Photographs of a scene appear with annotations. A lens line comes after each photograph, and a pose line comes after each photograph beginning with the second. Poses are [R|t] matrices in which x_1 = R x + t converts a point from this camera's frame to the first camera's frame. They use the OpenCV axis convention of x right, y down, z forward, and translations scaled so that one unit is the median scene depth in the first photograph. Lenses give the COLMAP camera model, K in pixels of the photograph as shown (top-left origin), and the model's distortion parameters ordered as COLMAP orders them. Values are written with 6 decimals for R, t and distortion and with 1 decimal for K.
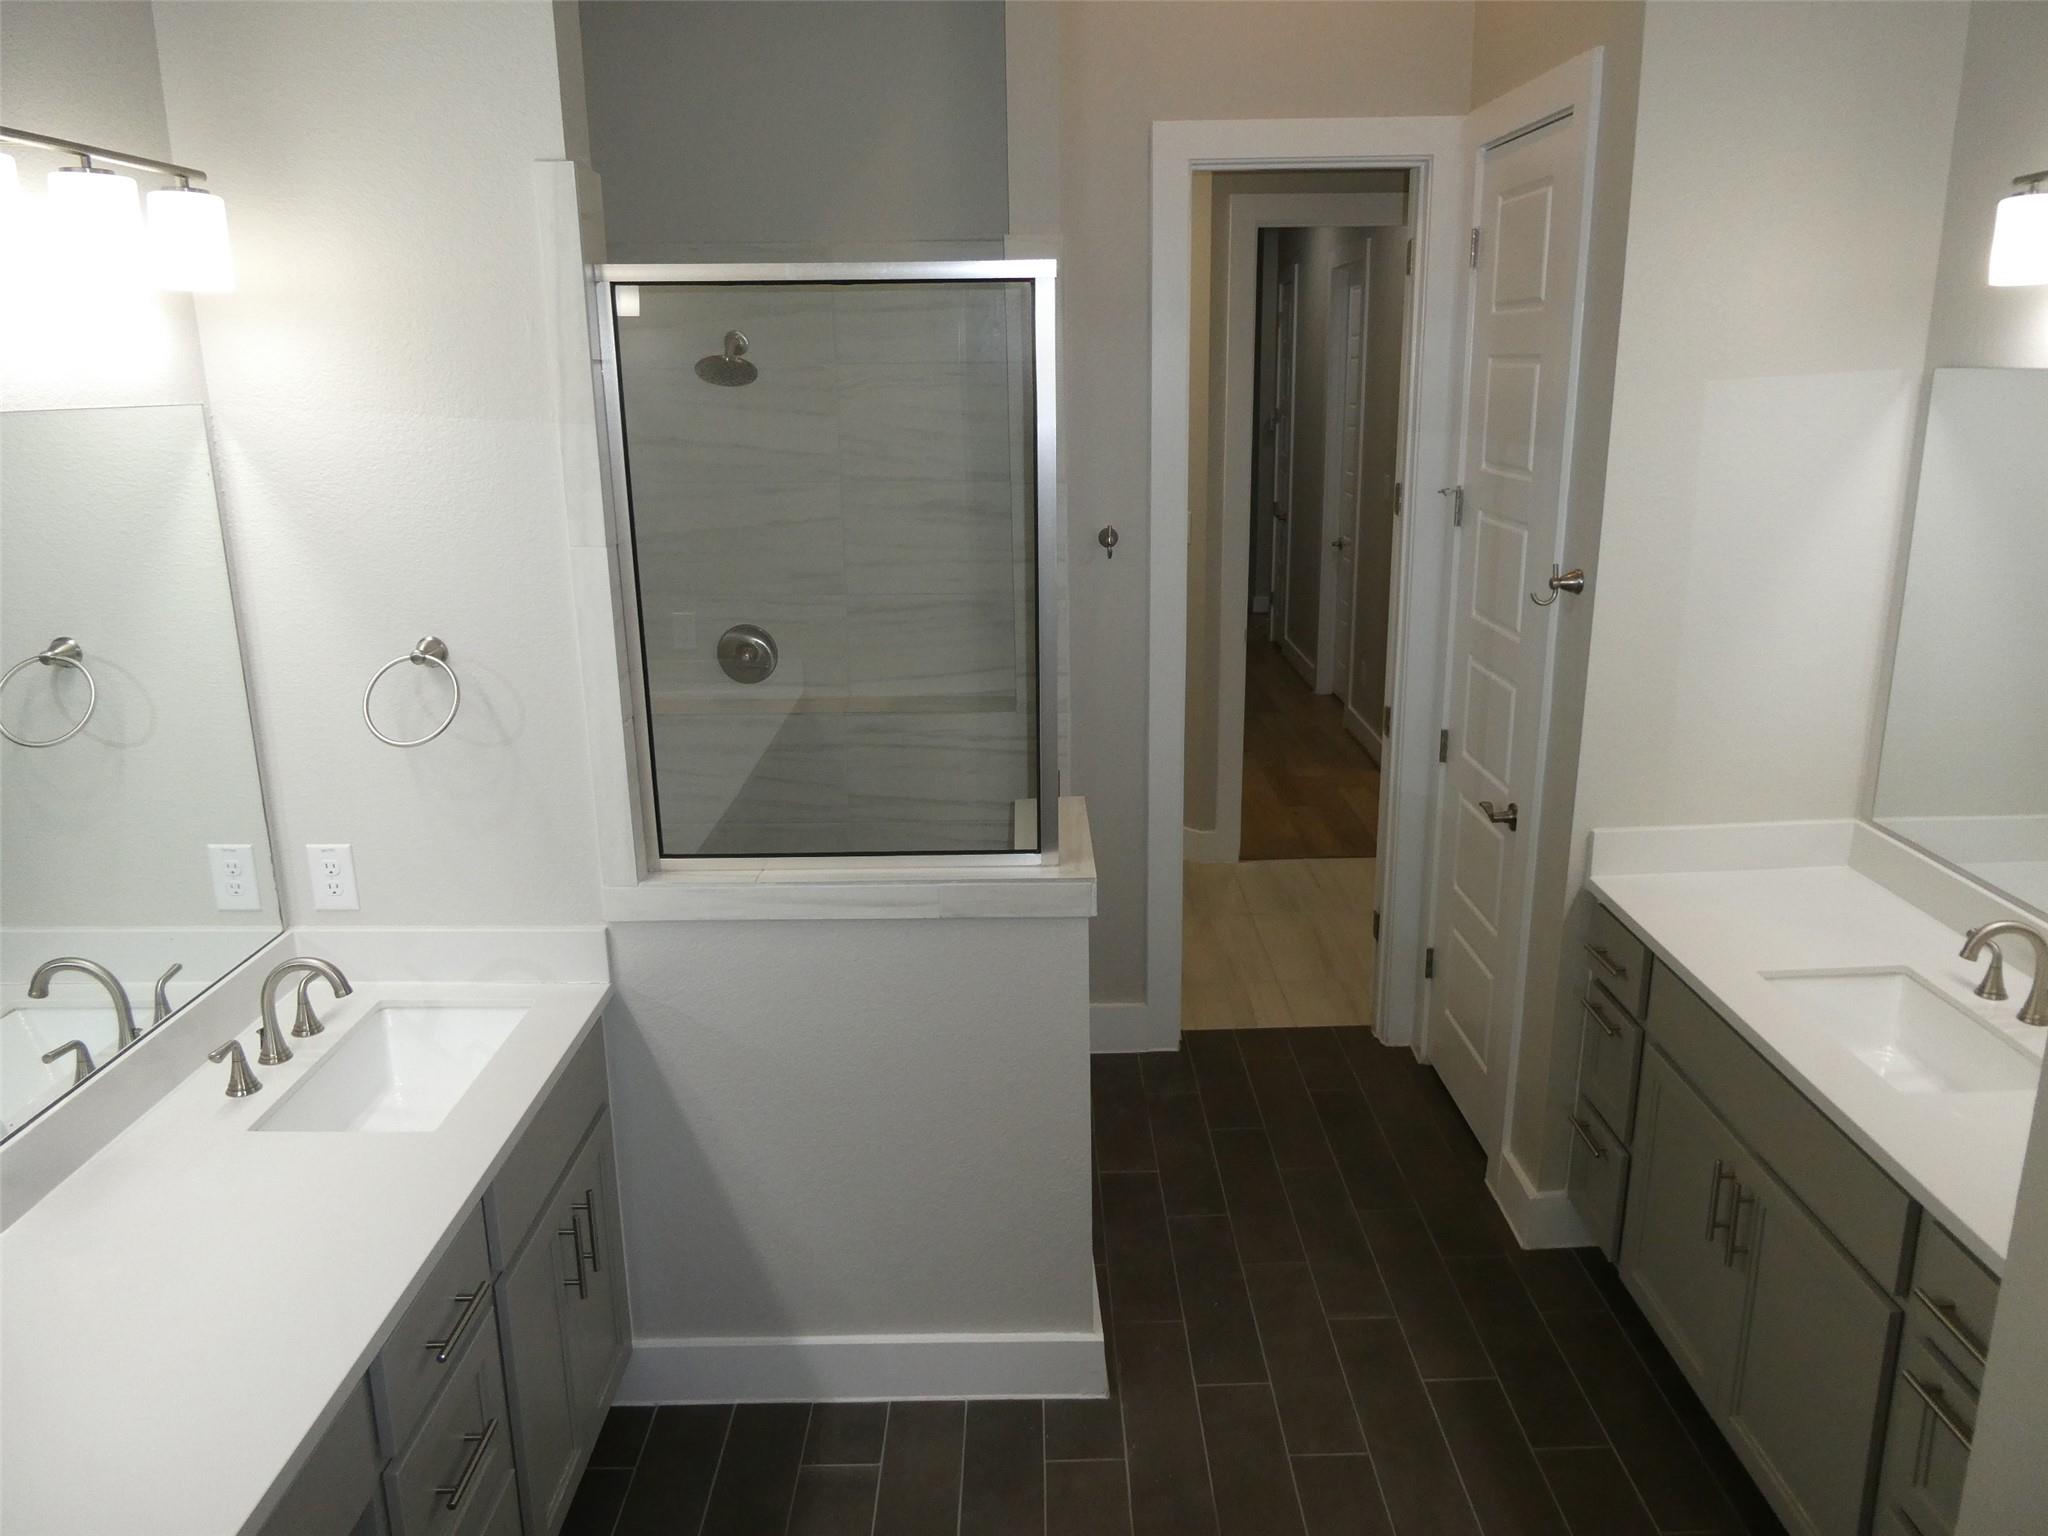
lens RADIAL K [[1454.3, 0, 1032.4], [0, 1454.3, 766.5], [0, 0, 1]] dist [-0.000975, 0.006269]
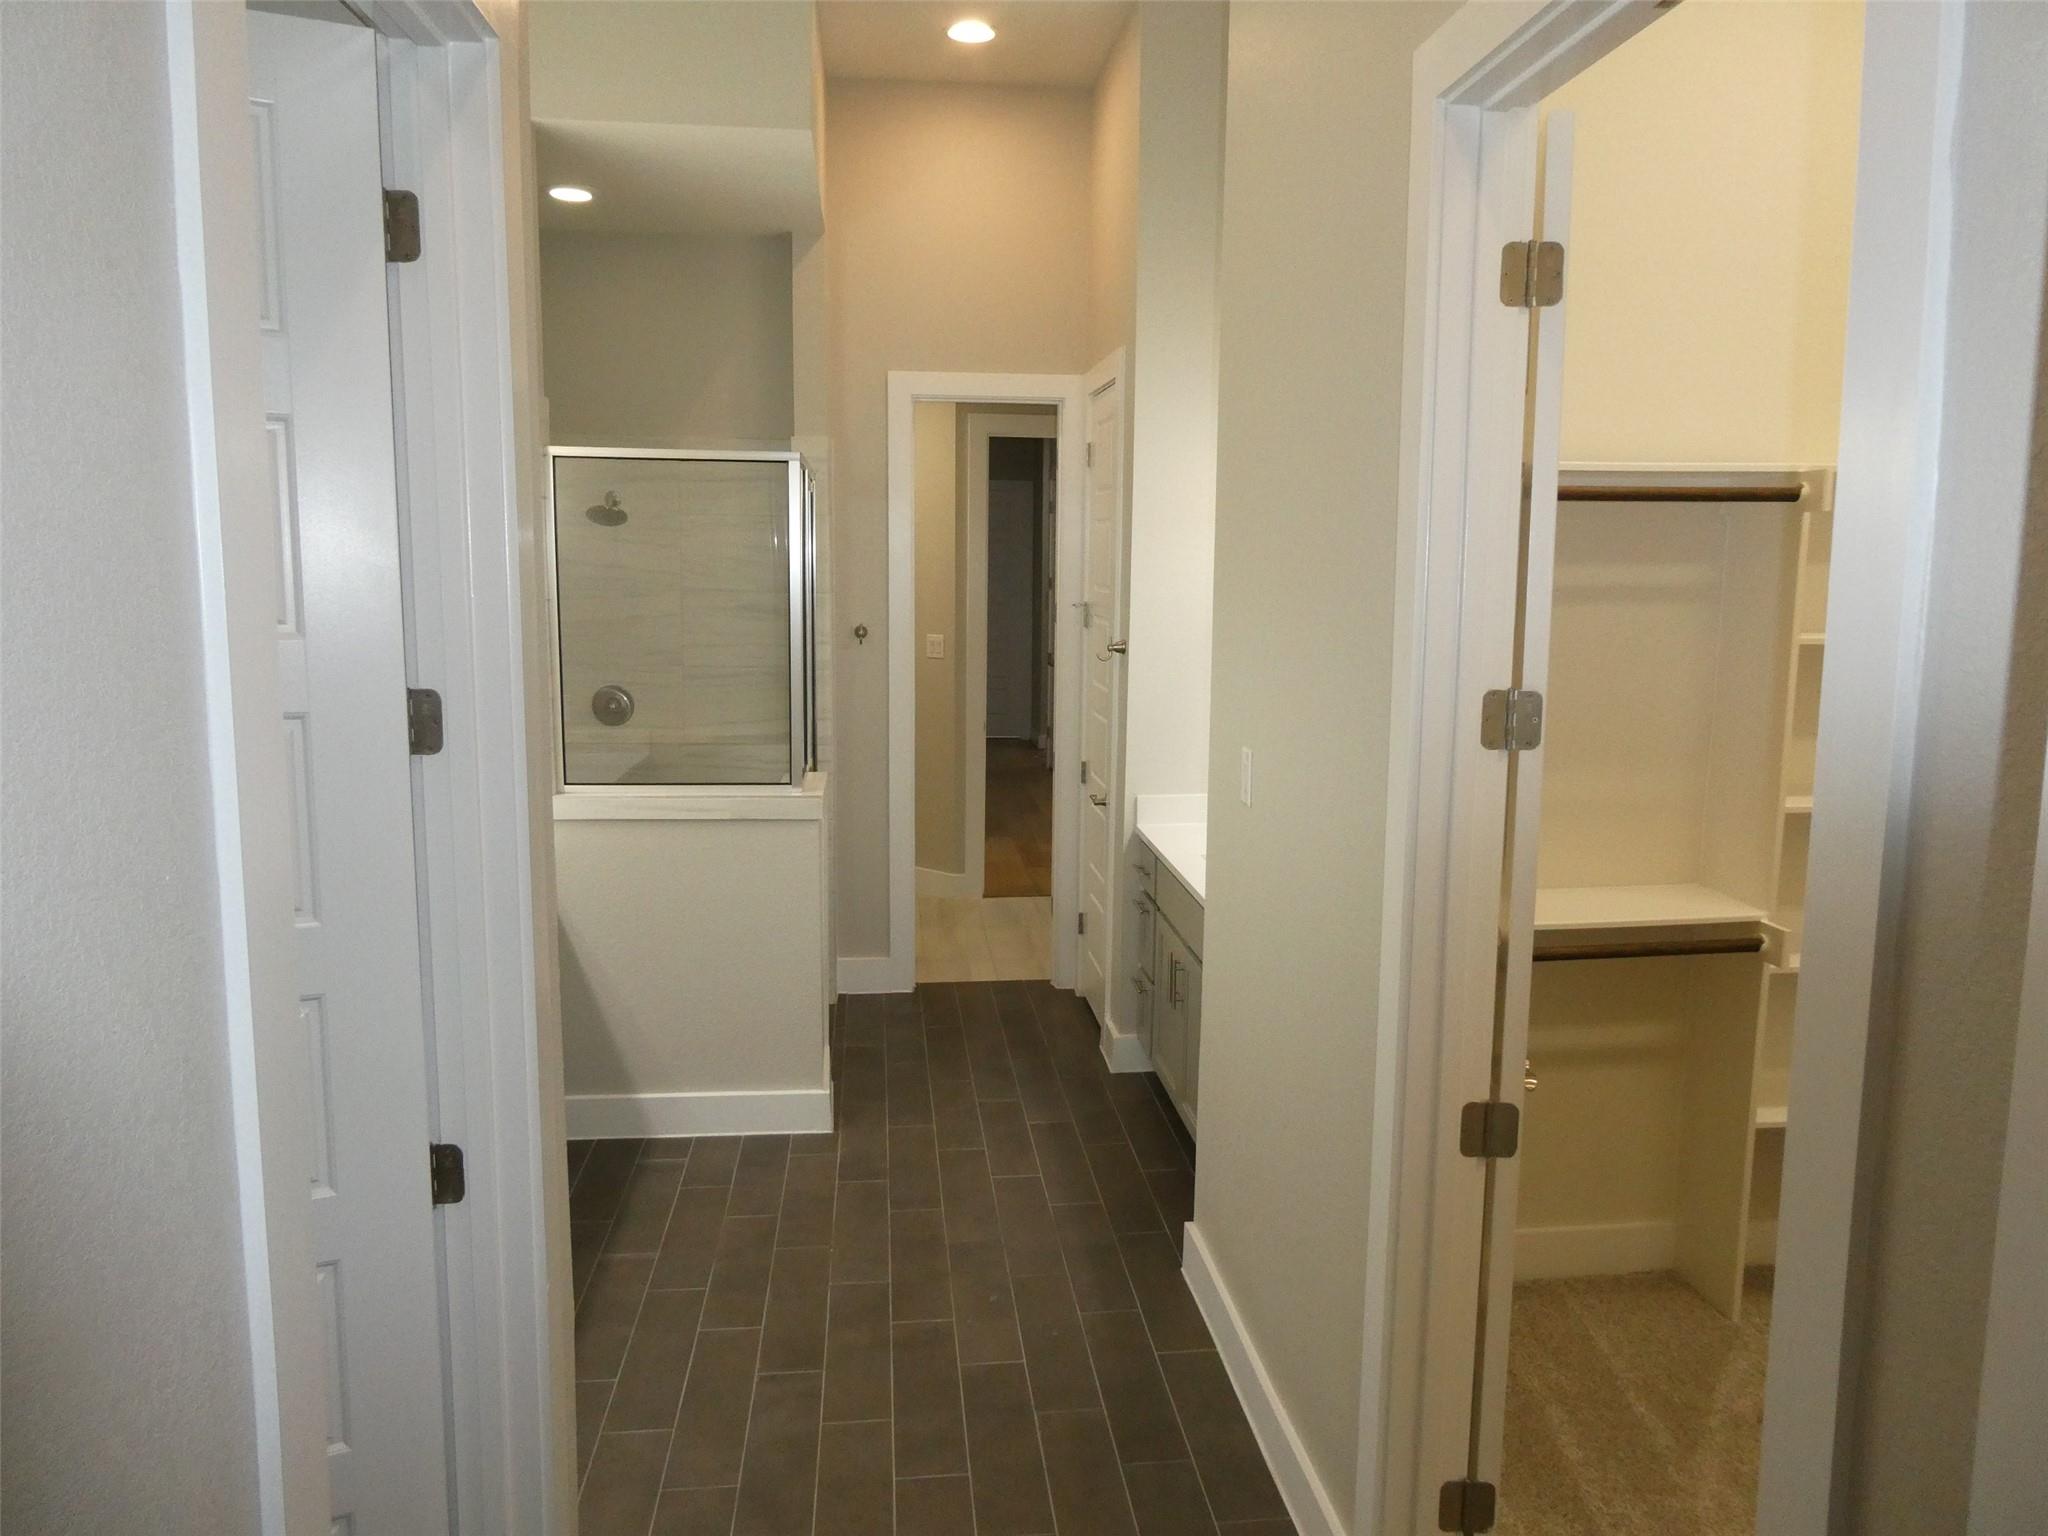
lens RADIAL K [[1454.3, 0, 1032.4], [0, 1454.3, 766.5], [0, 0, 1]] dist [-0.000975, 0.006269]
pose [[0.994721, 0.010454, 0.102085, 0.085056], [0.002521, 0.992008, -0.126150, 0.190398], [-0.102588, 0.125741, 0.986745, -0.542447]]
